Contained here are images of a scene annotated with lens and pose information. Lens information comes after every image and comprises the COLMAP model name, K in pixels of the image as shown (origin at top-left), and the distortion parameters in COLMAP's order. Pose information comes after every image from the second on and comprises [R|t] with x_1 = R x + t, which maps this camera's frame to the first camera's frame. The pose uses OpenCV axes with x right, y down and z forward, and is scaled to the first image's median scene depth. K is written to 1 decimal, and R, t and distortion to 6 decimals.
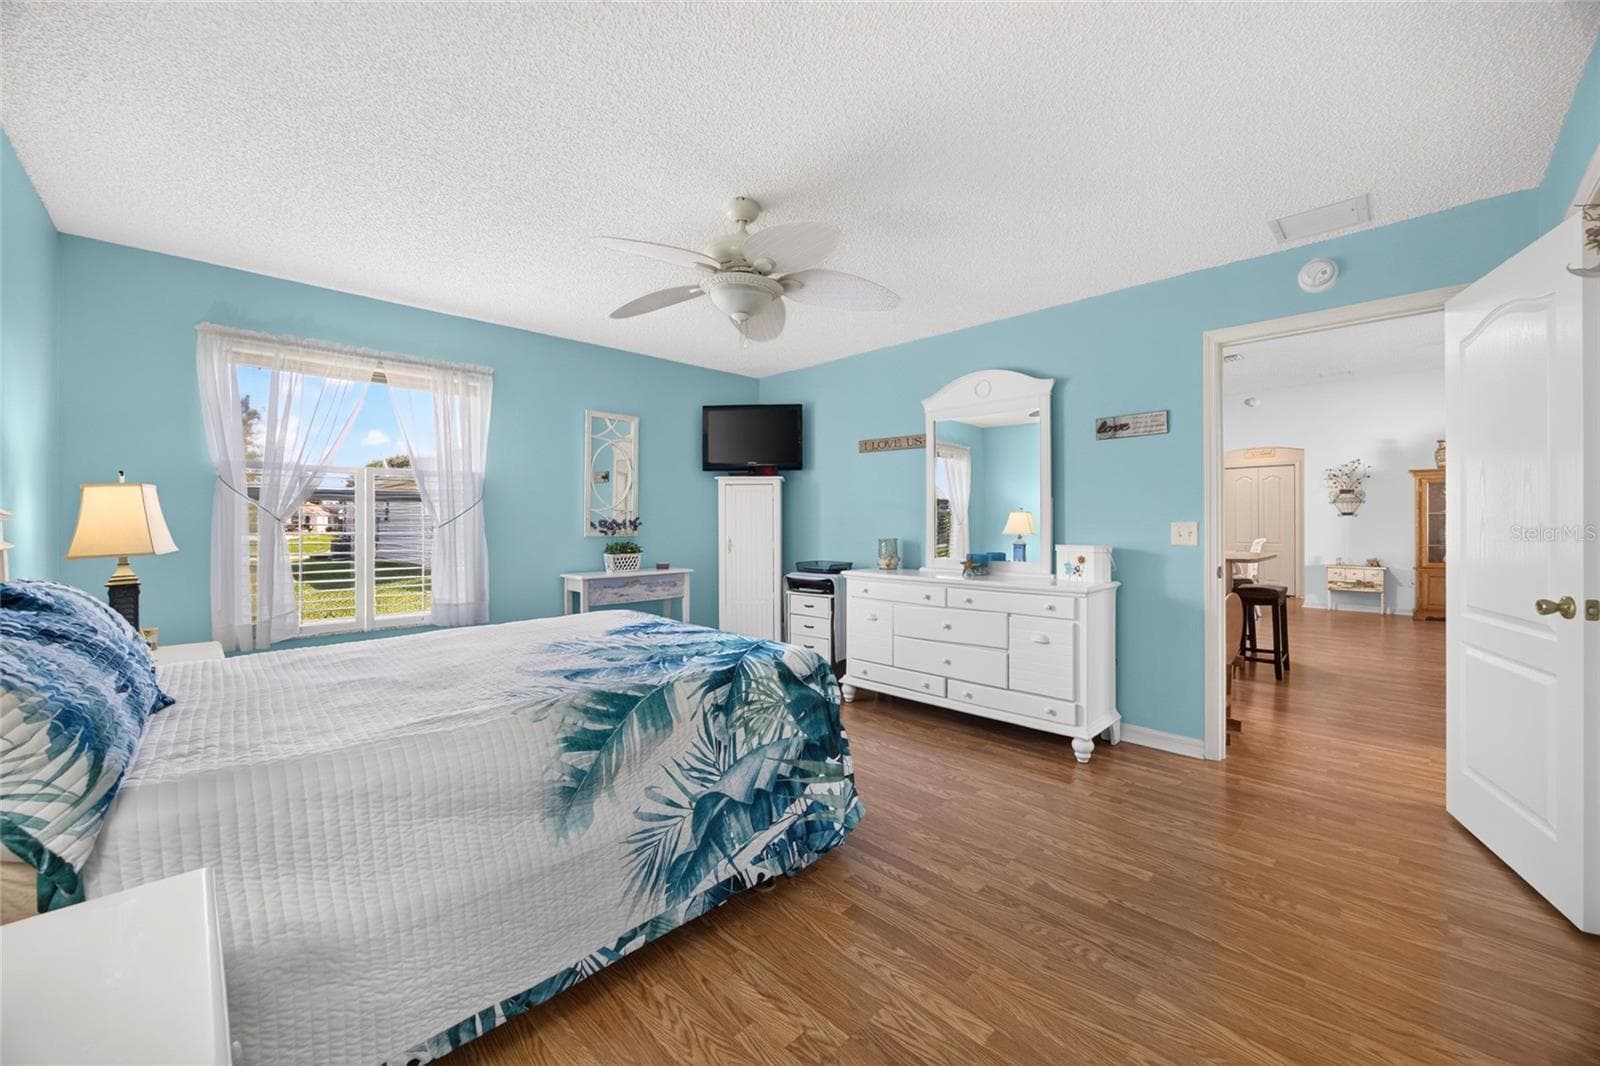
lens RADIAL K [[615.0, 0, 804.5], [0, 615.0, 523.1], [0, 0, 1]] dist [-0.025812, 0.006916]
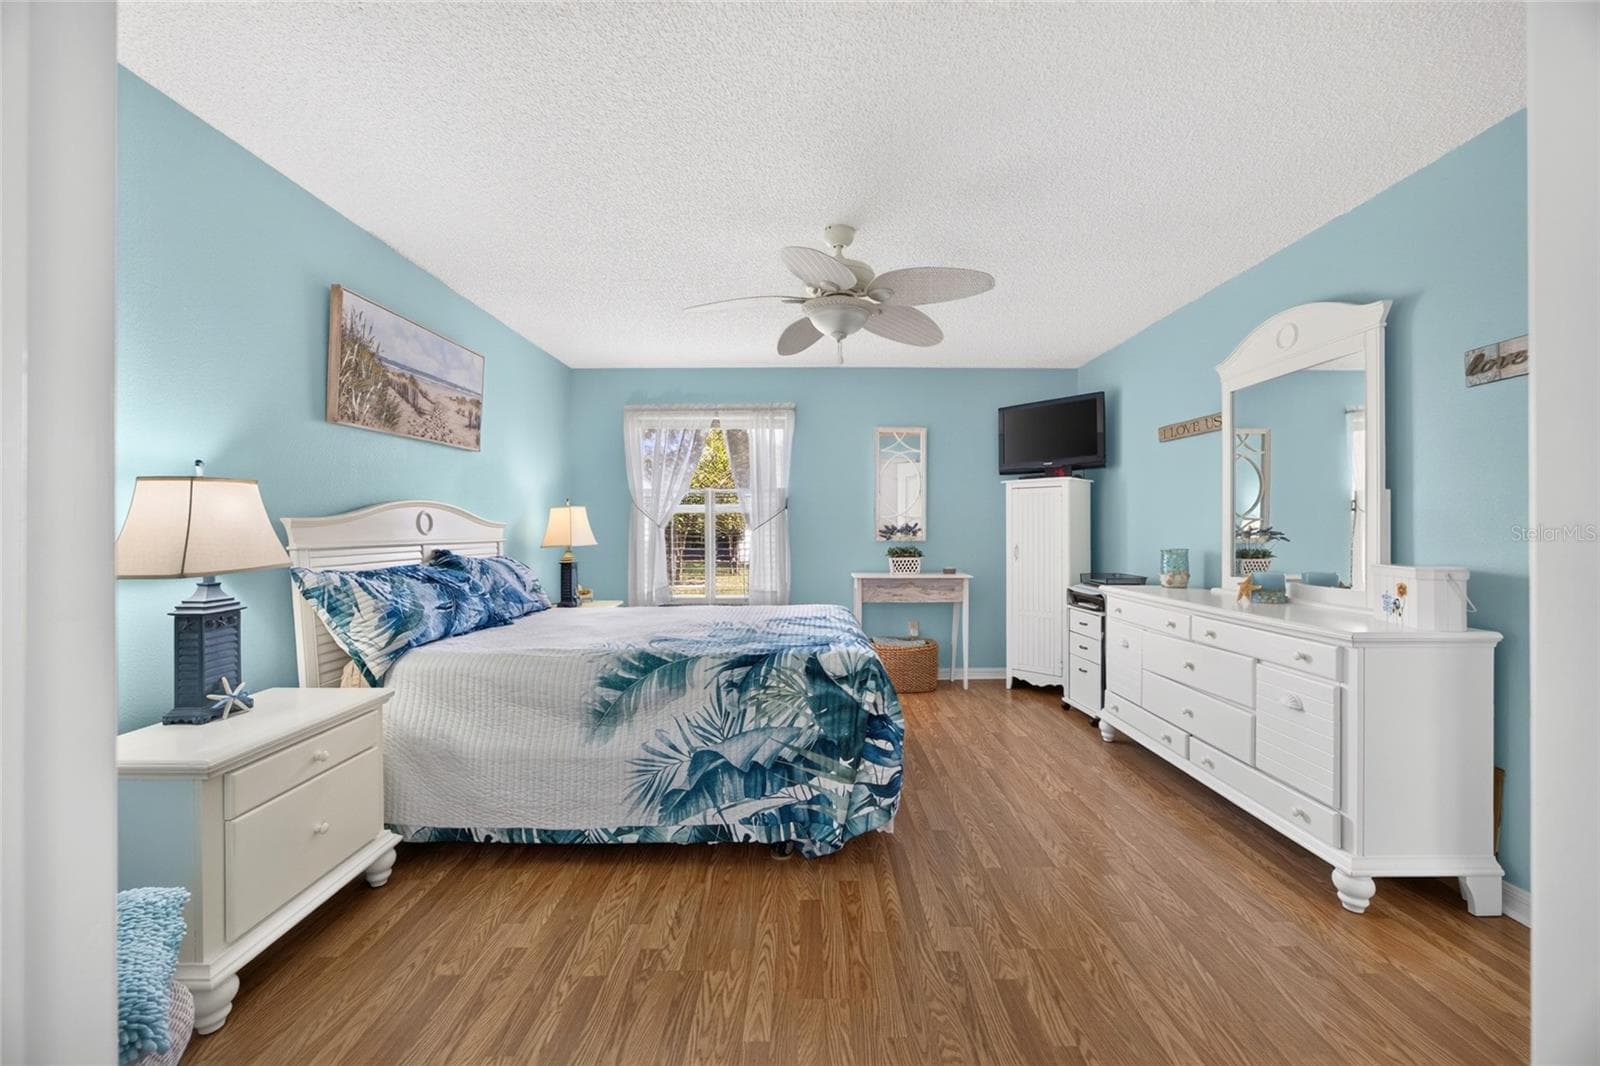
lens RADIAL K [[615.0, 0, 807.6], [0, 615.0, 531.3], [0, 0, 1]] dist [-0.025812, 0.006916]
pose [[0.706114, 0.004714, -0.708083, 0.757697], [-0.001290, 0.999985, 0.005372, -0.001661], [0.708097, -0.002880, 0.706109, 0.249193]]
